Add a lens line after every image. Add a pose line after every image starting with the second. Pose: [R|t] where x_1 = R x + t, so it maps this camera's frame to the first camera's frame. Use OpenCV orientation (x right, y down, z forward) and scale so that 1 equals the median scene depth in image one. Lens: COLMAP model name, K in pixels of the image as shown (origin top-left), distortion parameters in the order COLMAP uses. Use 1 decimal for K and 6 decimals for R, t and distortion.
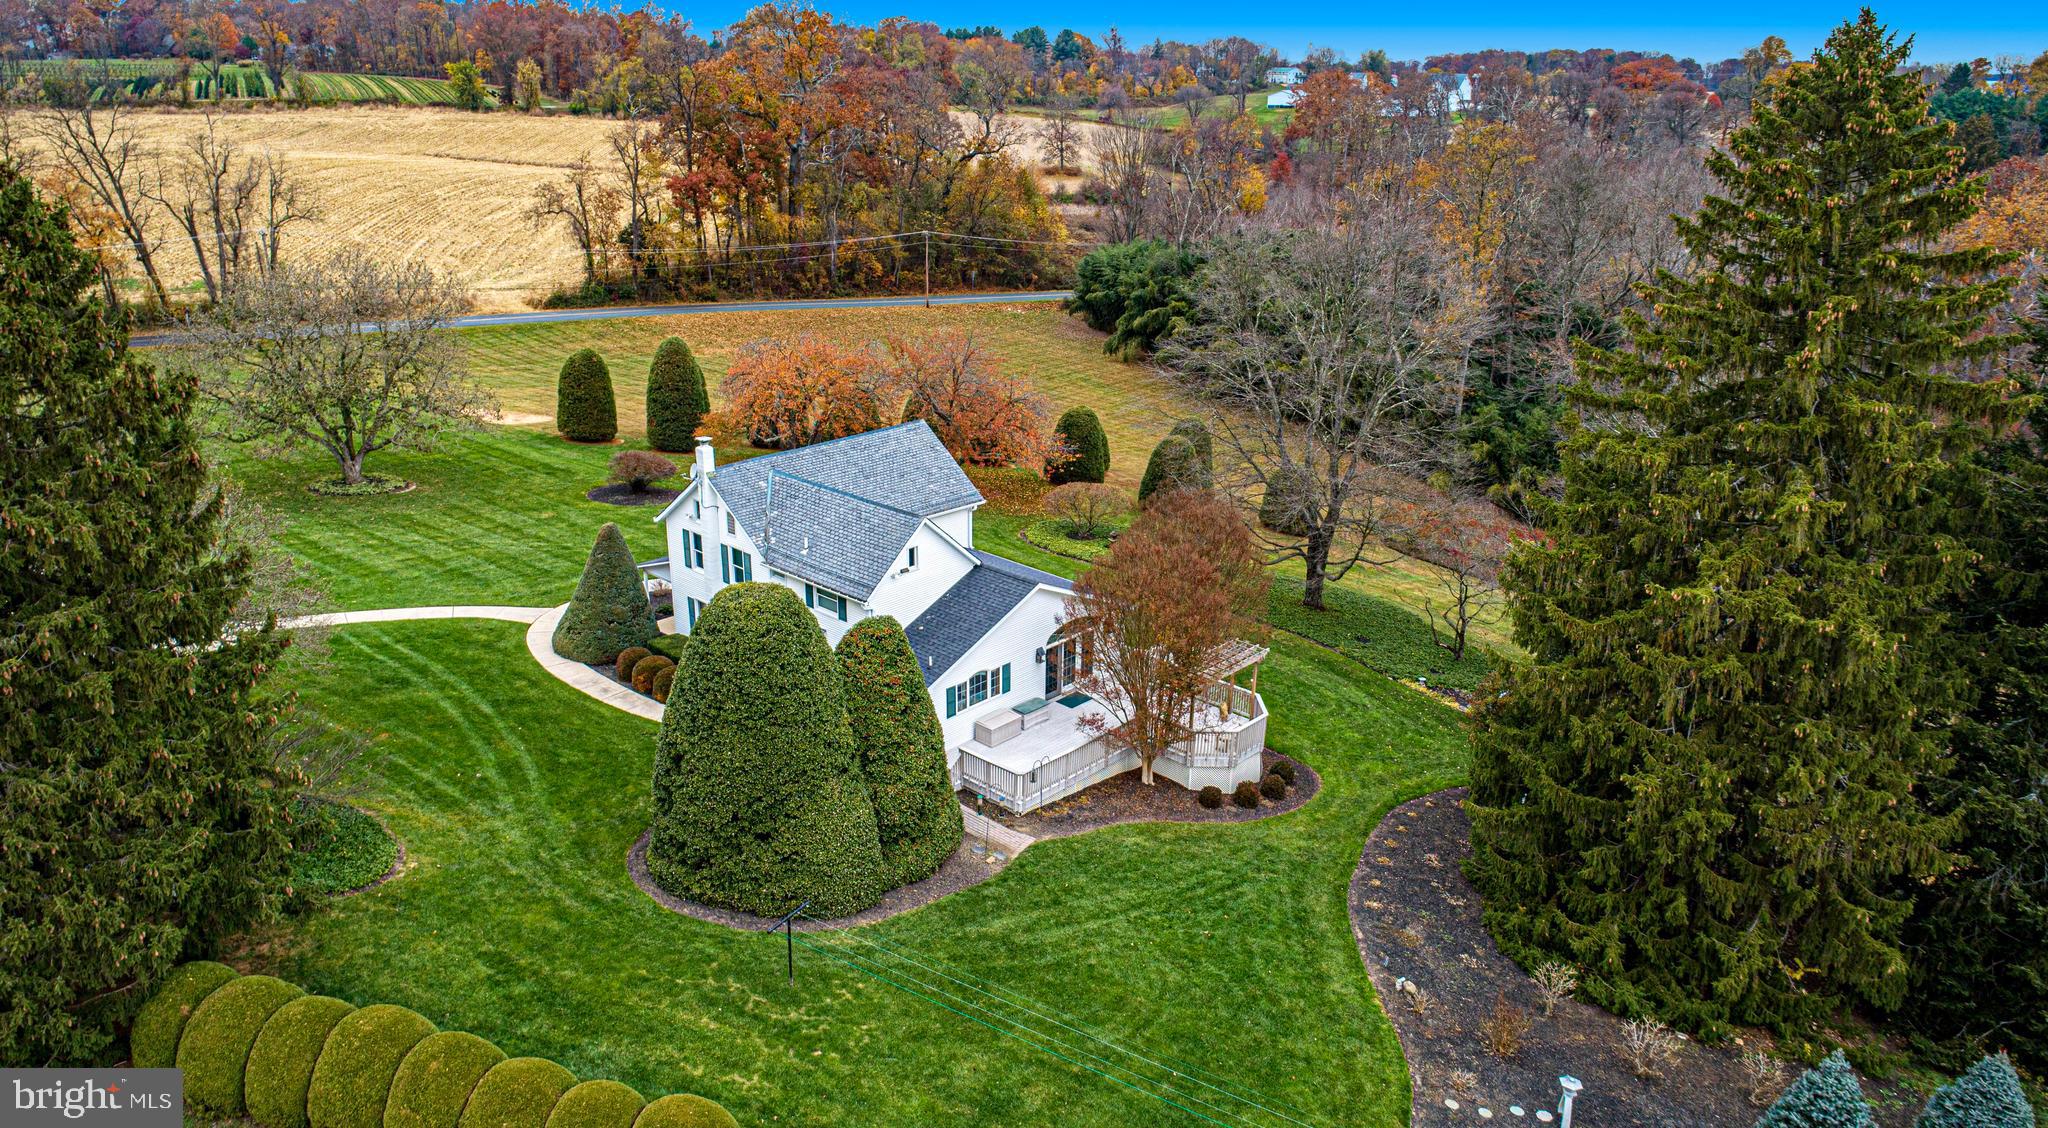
lens RADIAL K [[1365.2, 0, 1024.0], [0, 1365.2, 564.0], [0, 0, 1]] dist [-0.014999, 0.003708]
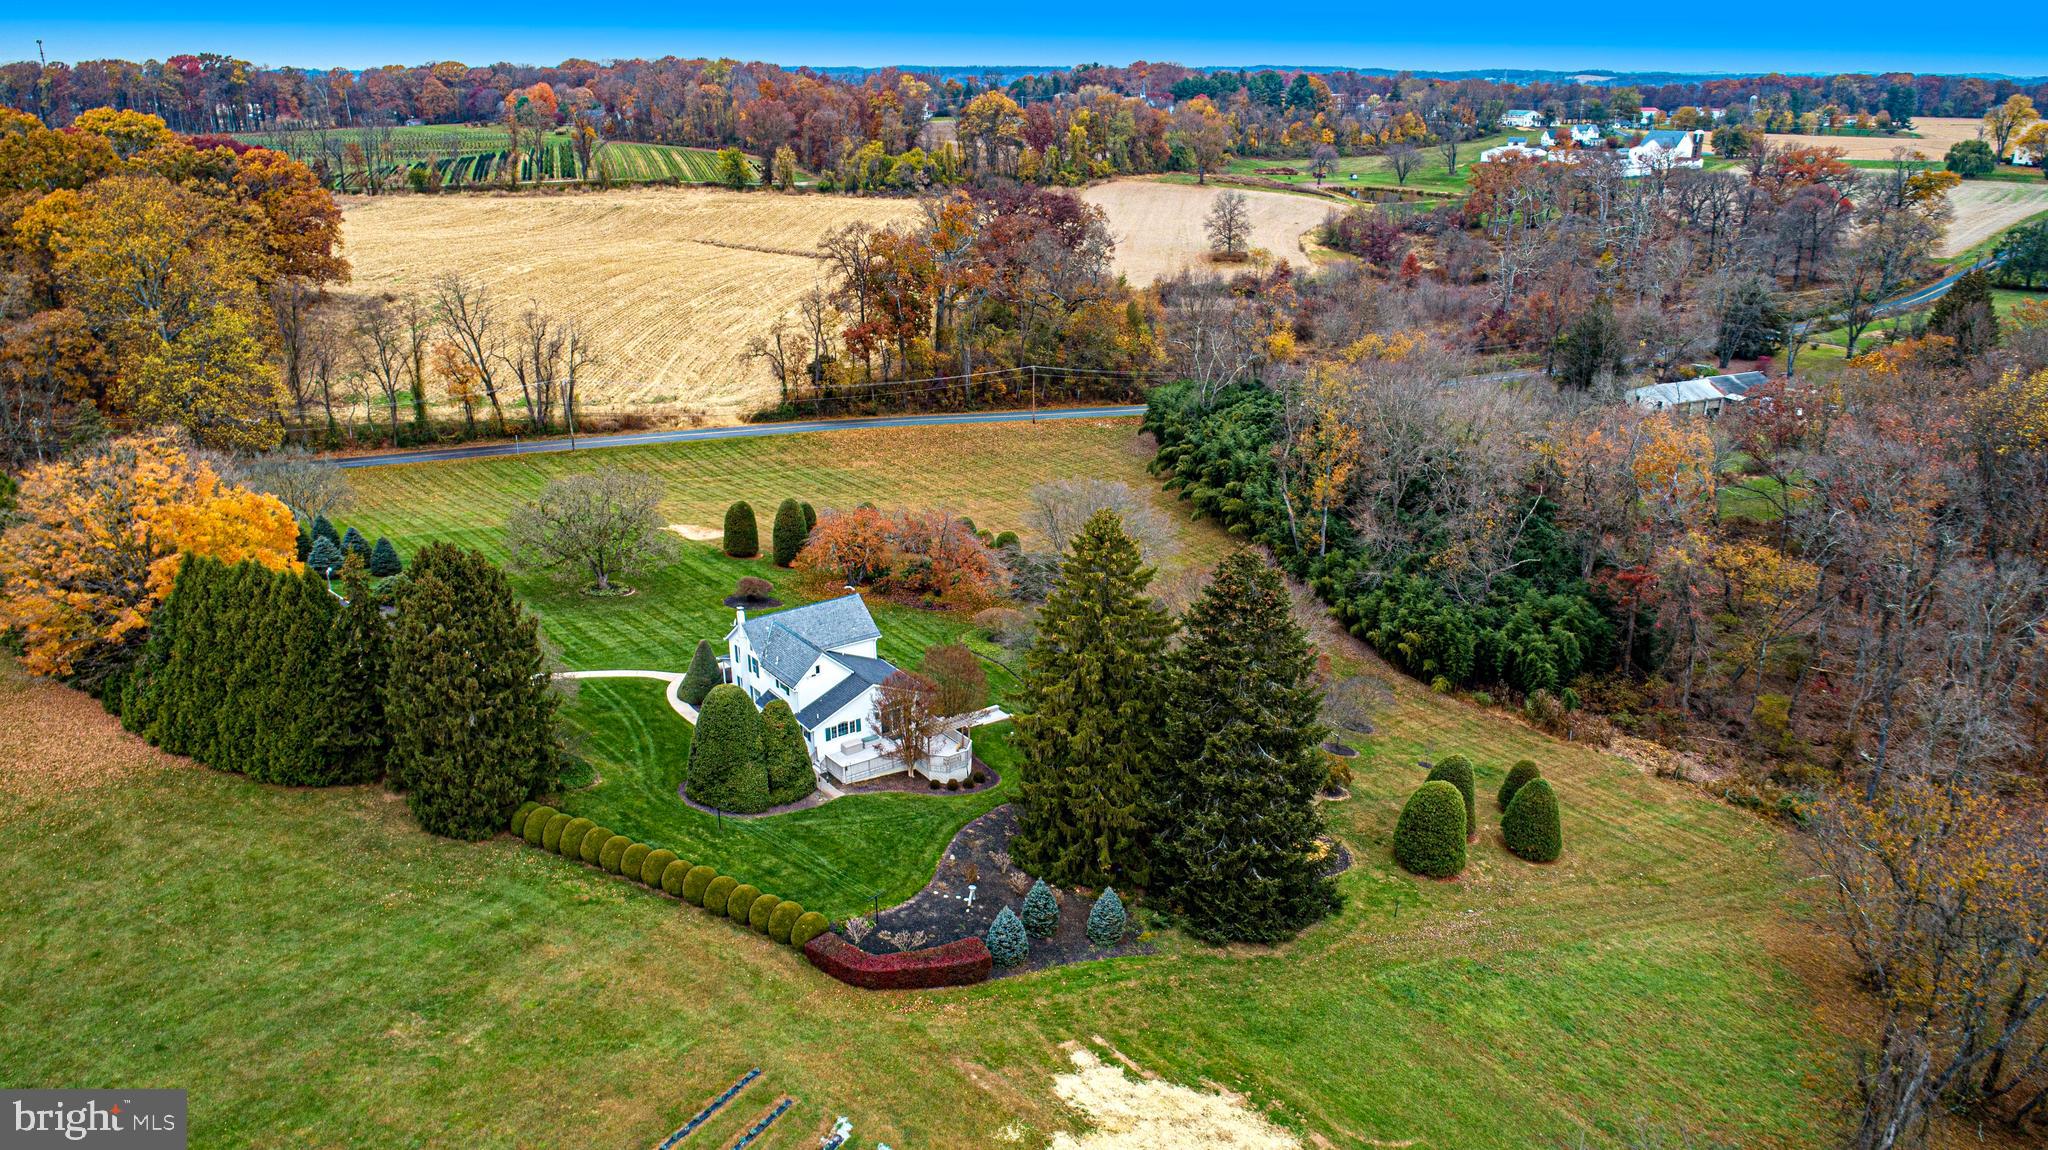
lens RADIAL K [[1401.9, 0, 1024.0], [0, 1401.9, 575.0], [0, 0, 1]] dist [-0.013941, 0.005245]
pose [[0.981449, 0.051462, -0.184688, 0.227757], [-0.051292, 0.998667, 0.005702, -0.064899], [0.184735, 0.003877, 0.982781, -0.414426]]
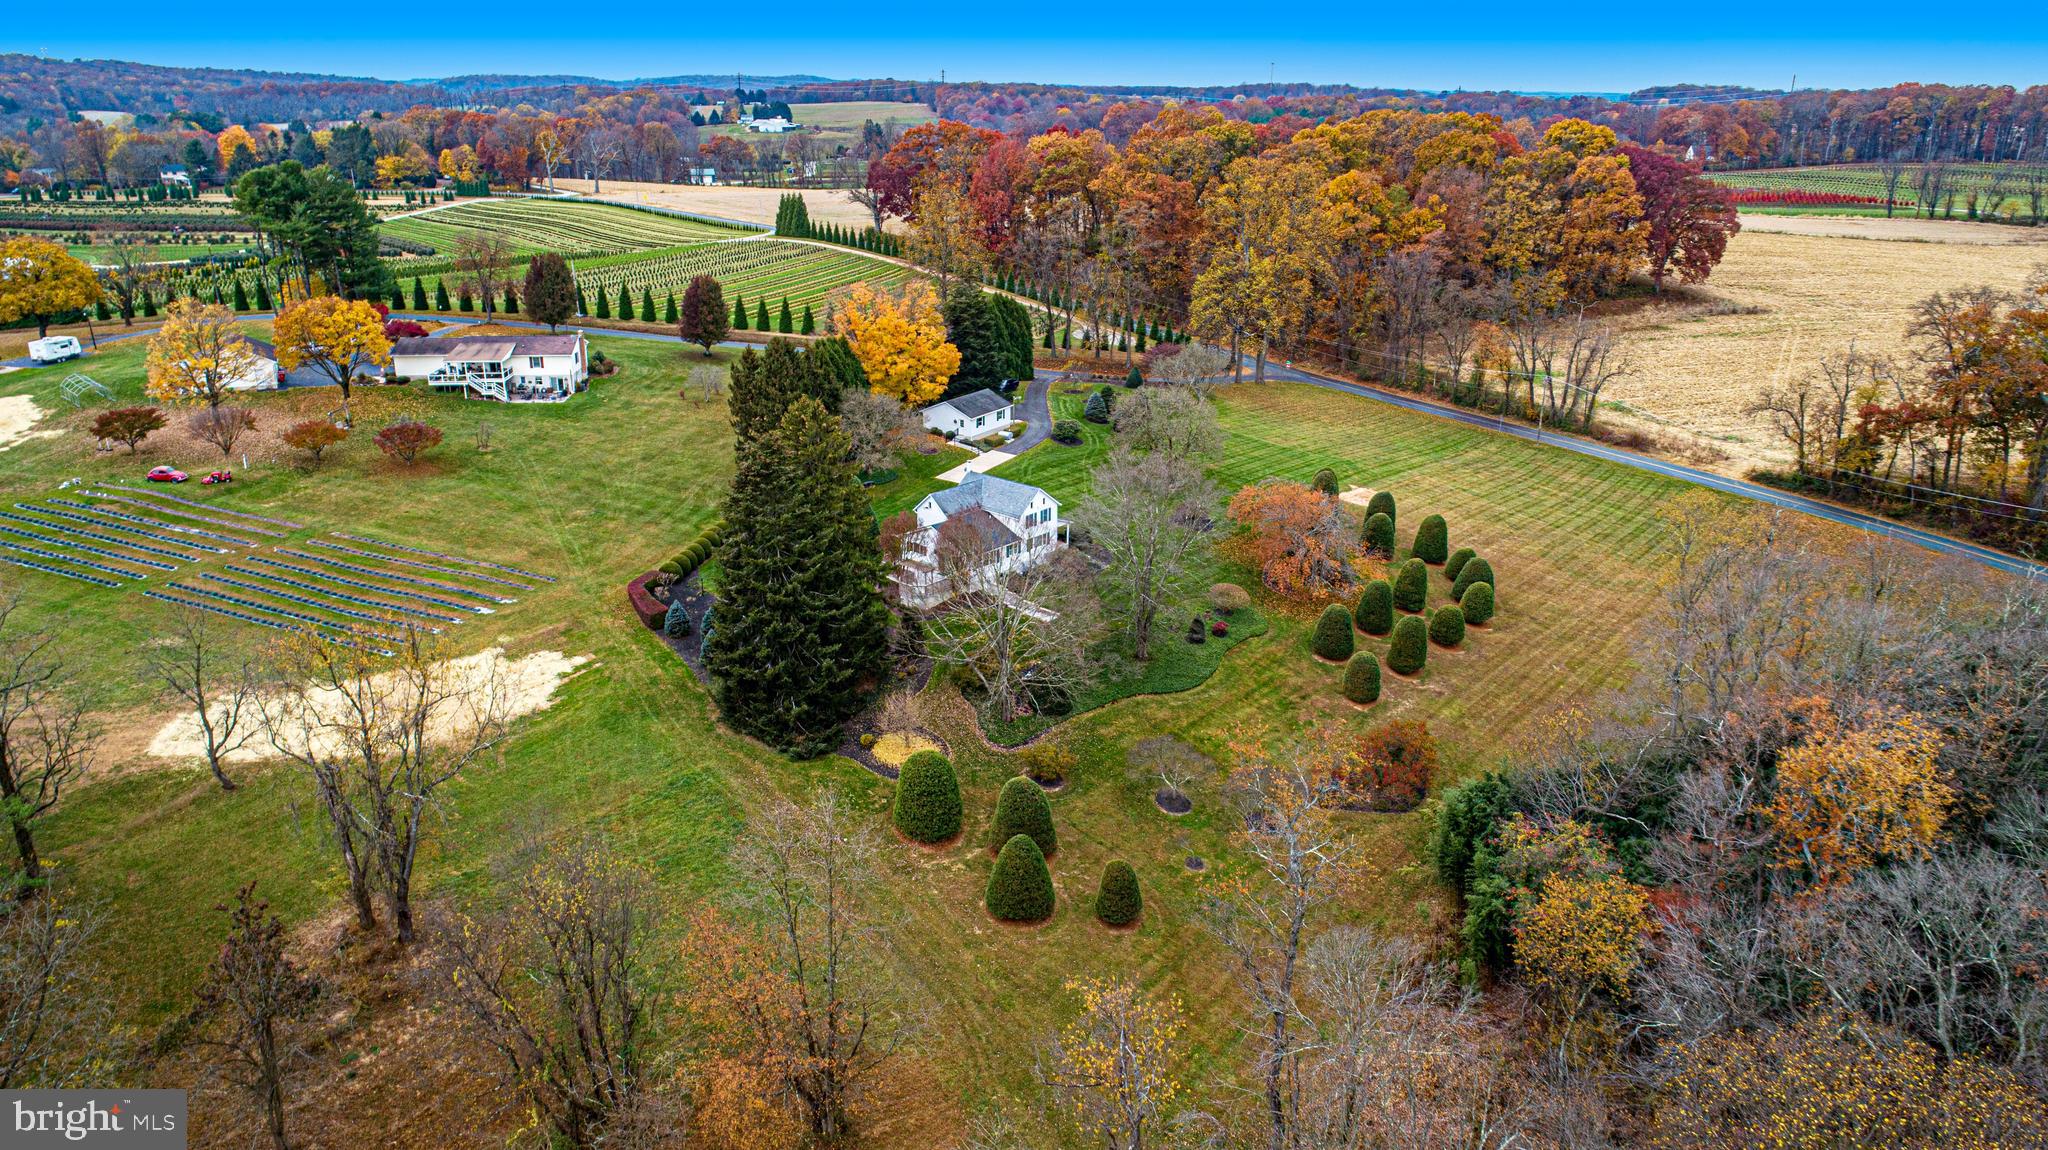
lens RADIAL K [[1371.5, 0, 1024.0], [0, 1371.5, 575.0], [0, 0, 1]] dist [-0.013412, 0.005552]
pose [[0.017317, 0.334354, -0.942288, 1.020799], [-0.348066, 0.885497, 0.307806, -0.315646], [0.937310, 0.322648, 0.131712, 0.274366]]
